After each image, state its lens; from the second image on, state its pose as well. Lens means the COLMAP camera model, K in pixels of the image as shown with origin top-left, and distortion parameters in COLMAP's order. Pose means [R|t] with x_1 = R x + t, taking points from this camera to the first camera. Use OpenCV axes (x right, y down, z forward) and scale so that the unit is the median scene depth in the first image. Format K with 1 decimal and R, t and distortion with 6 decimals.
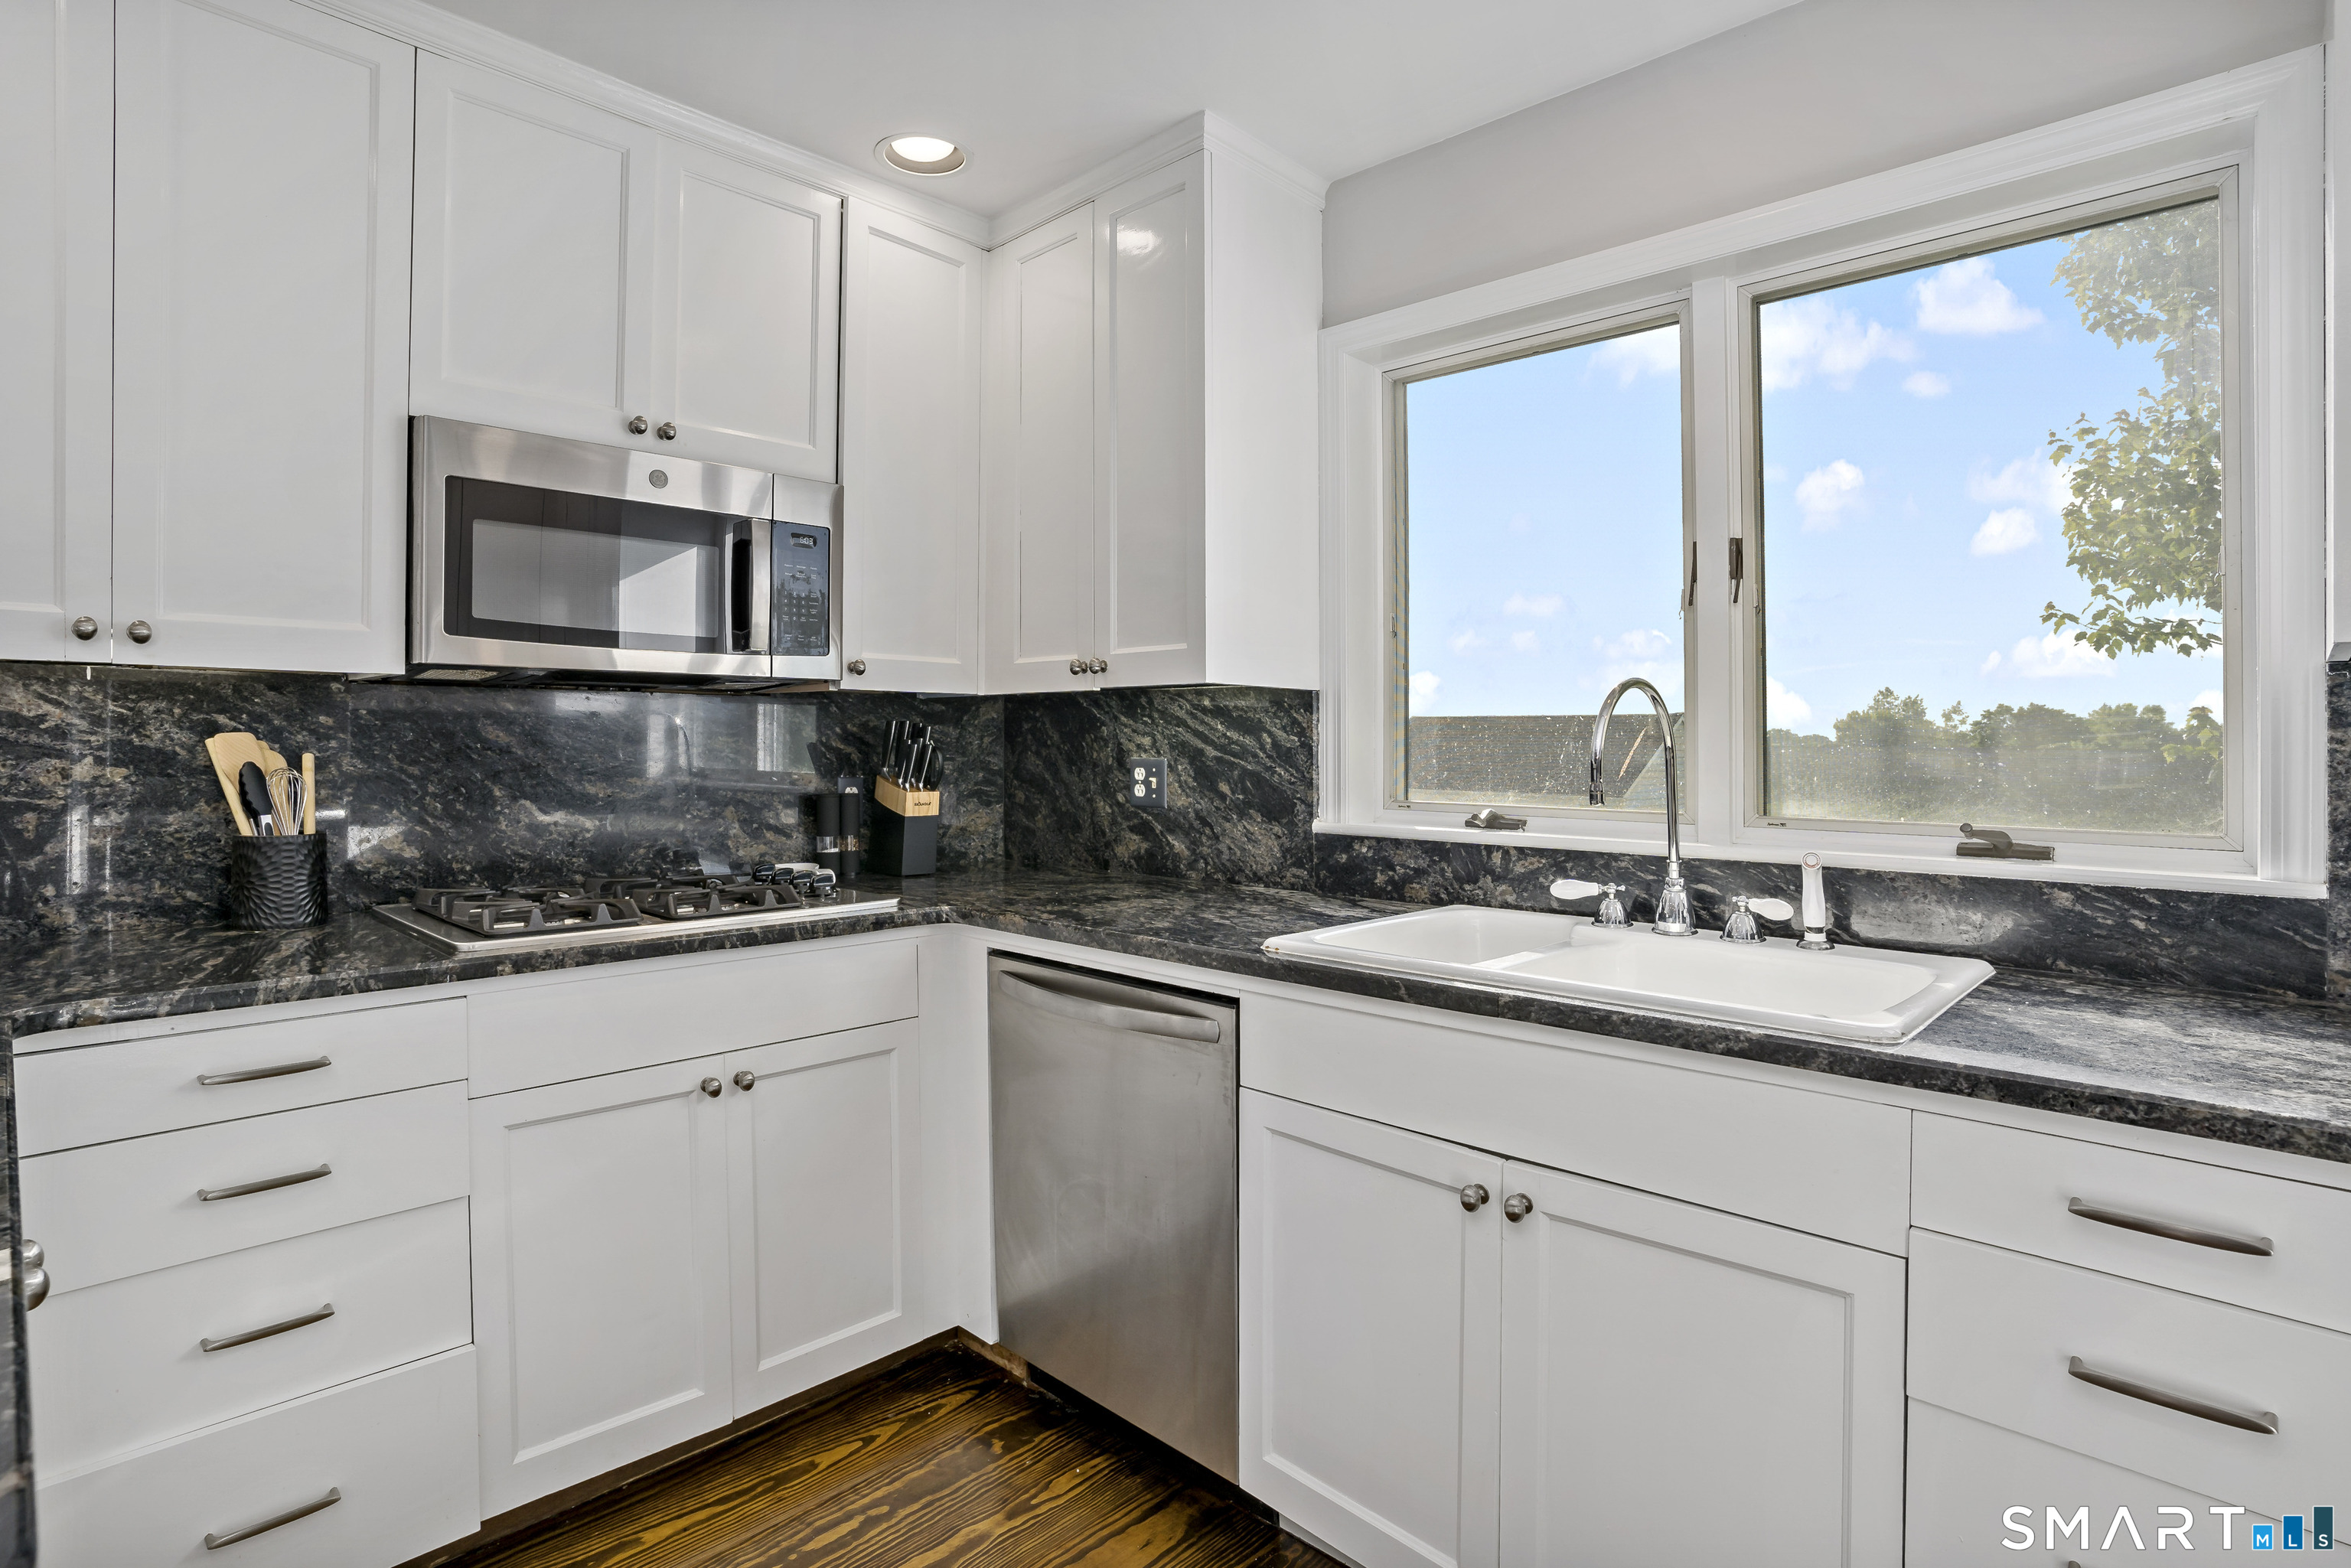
lens RADIAL K [[1181.7, 0, 1157.4], [0, 1181.7, 757.1], [0, 0, 1]] dist [-0.052443, 0.000124]
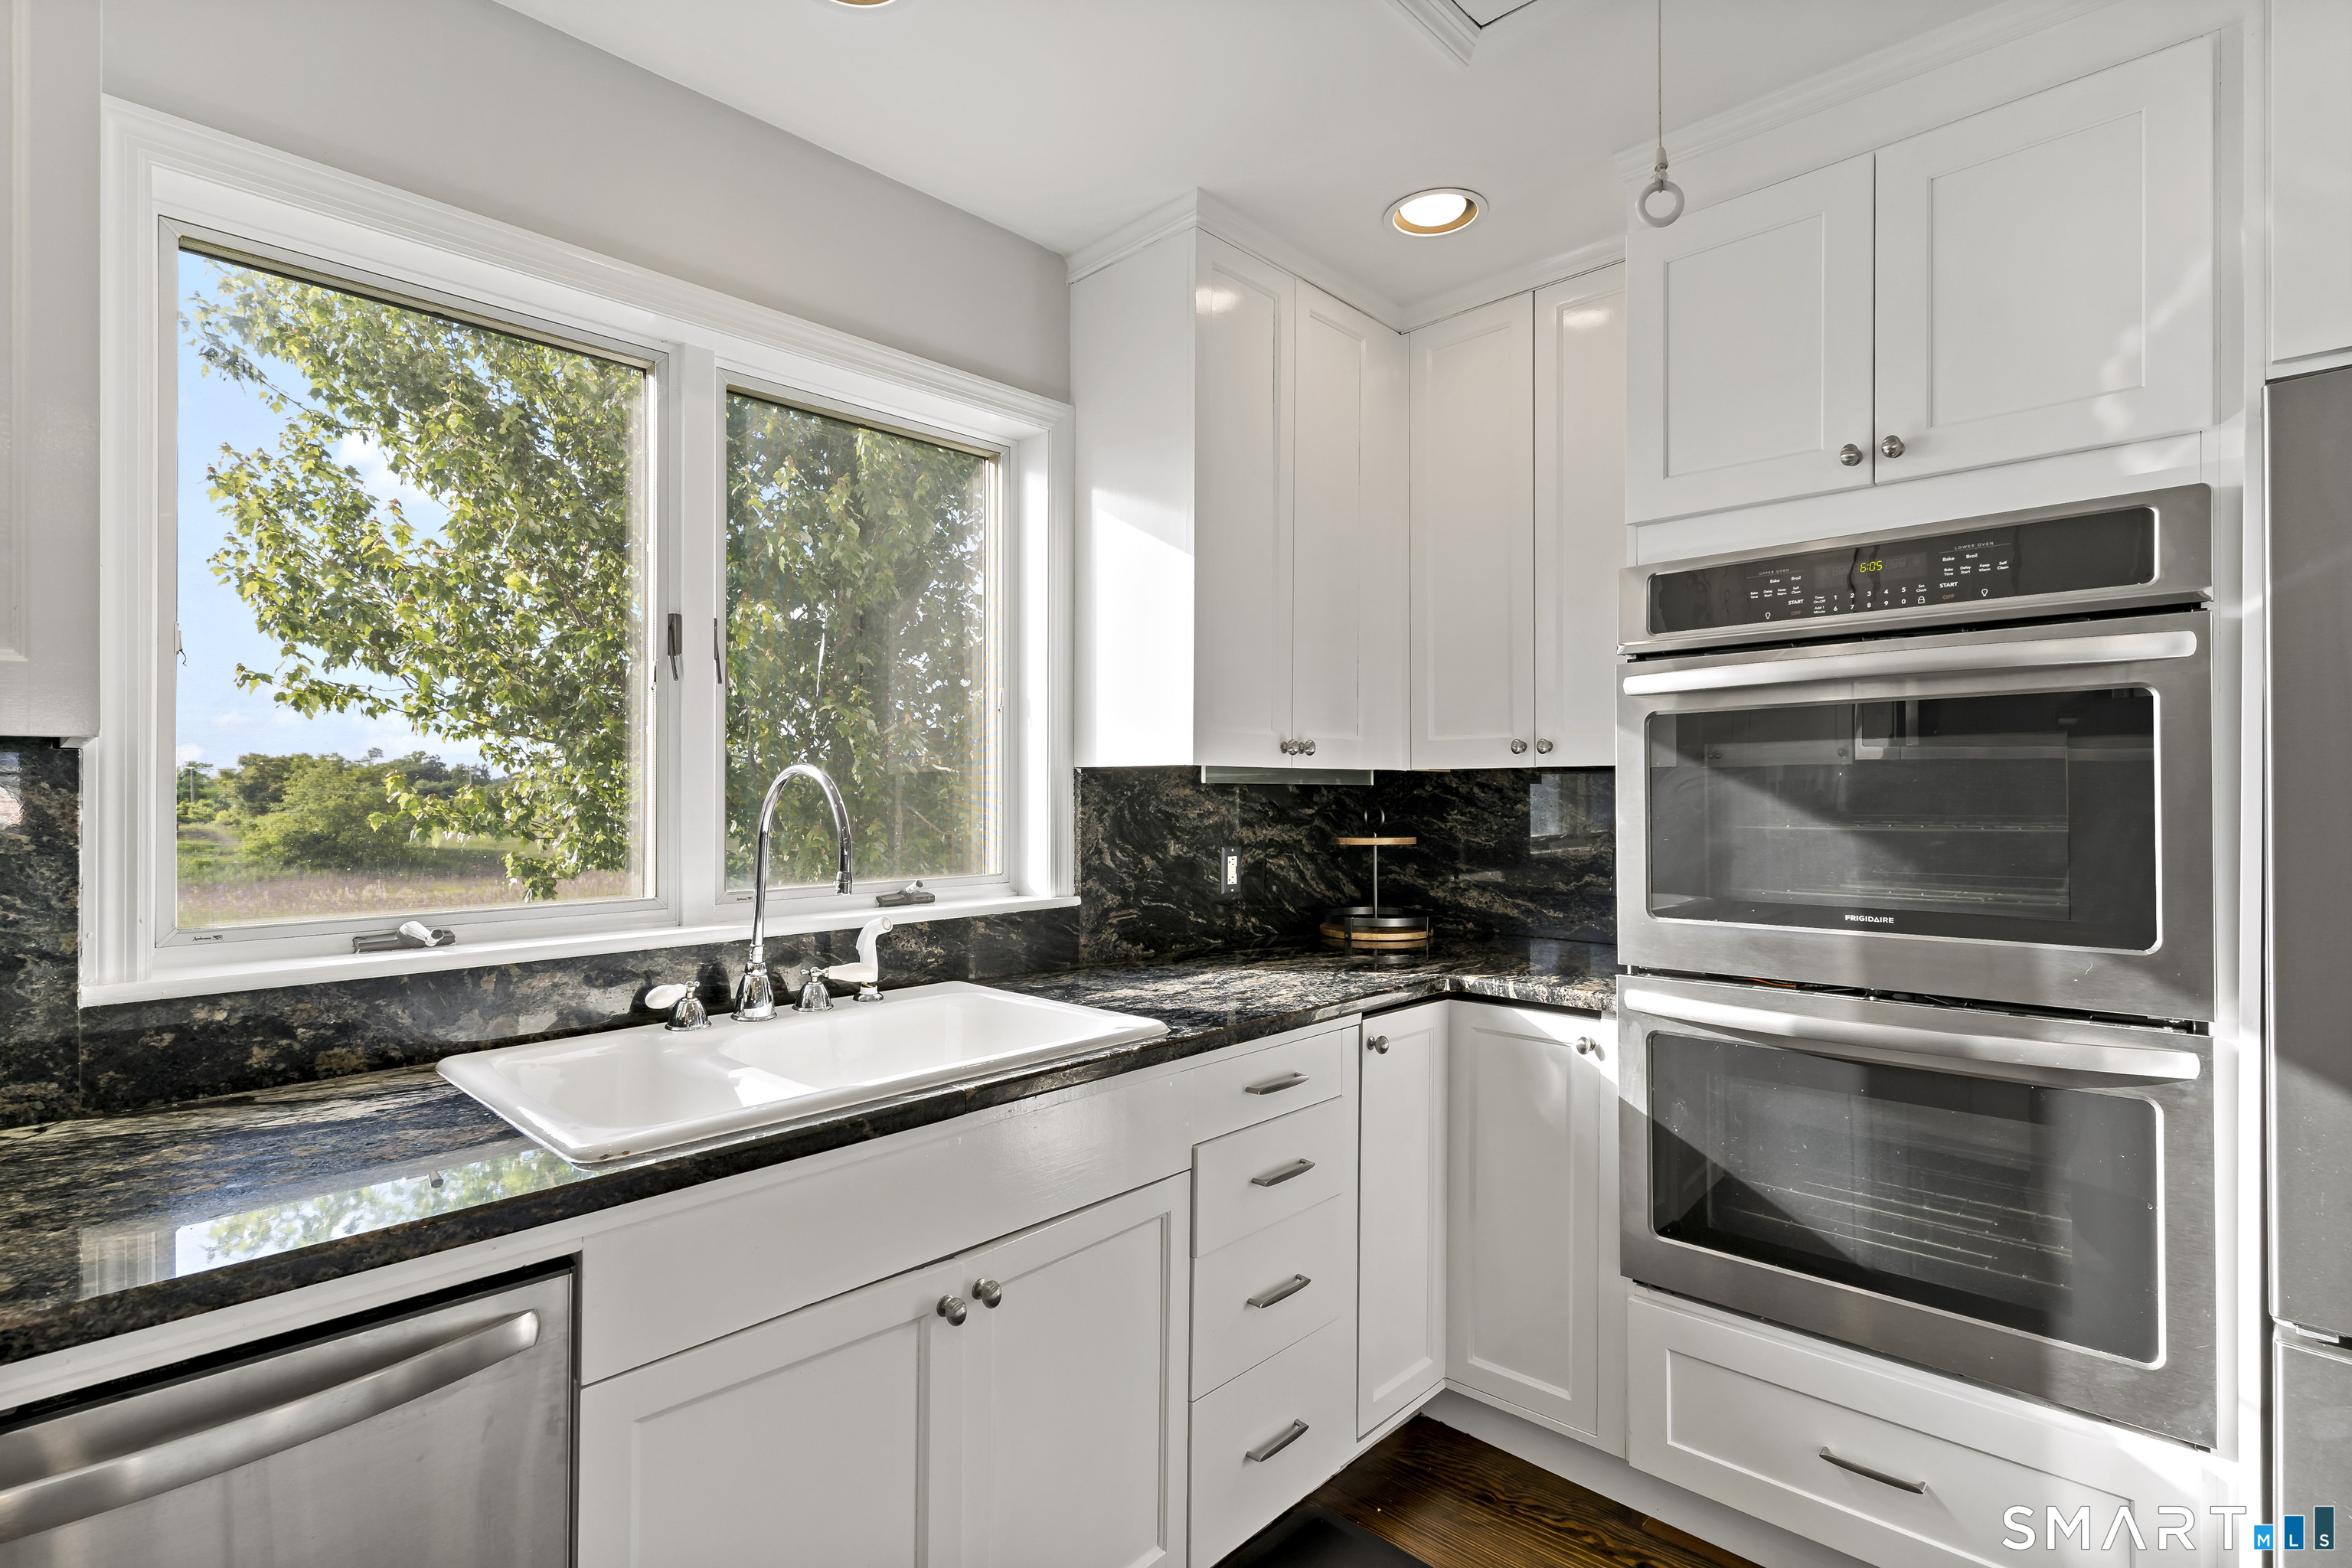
lens RADIAL K [[1146.2, 0, 1176.0], [0, 1146.2, 784.0], [0, 0, 1]] dist [-0.000316, 0.000037]
pose [[-0.014194, 0.001309, 0.999898, -0.436409], [0.016430, 0.999864, -0.001075, -0.032979], [-0.999764, 0.016413, -0.014213, 0.534391]]
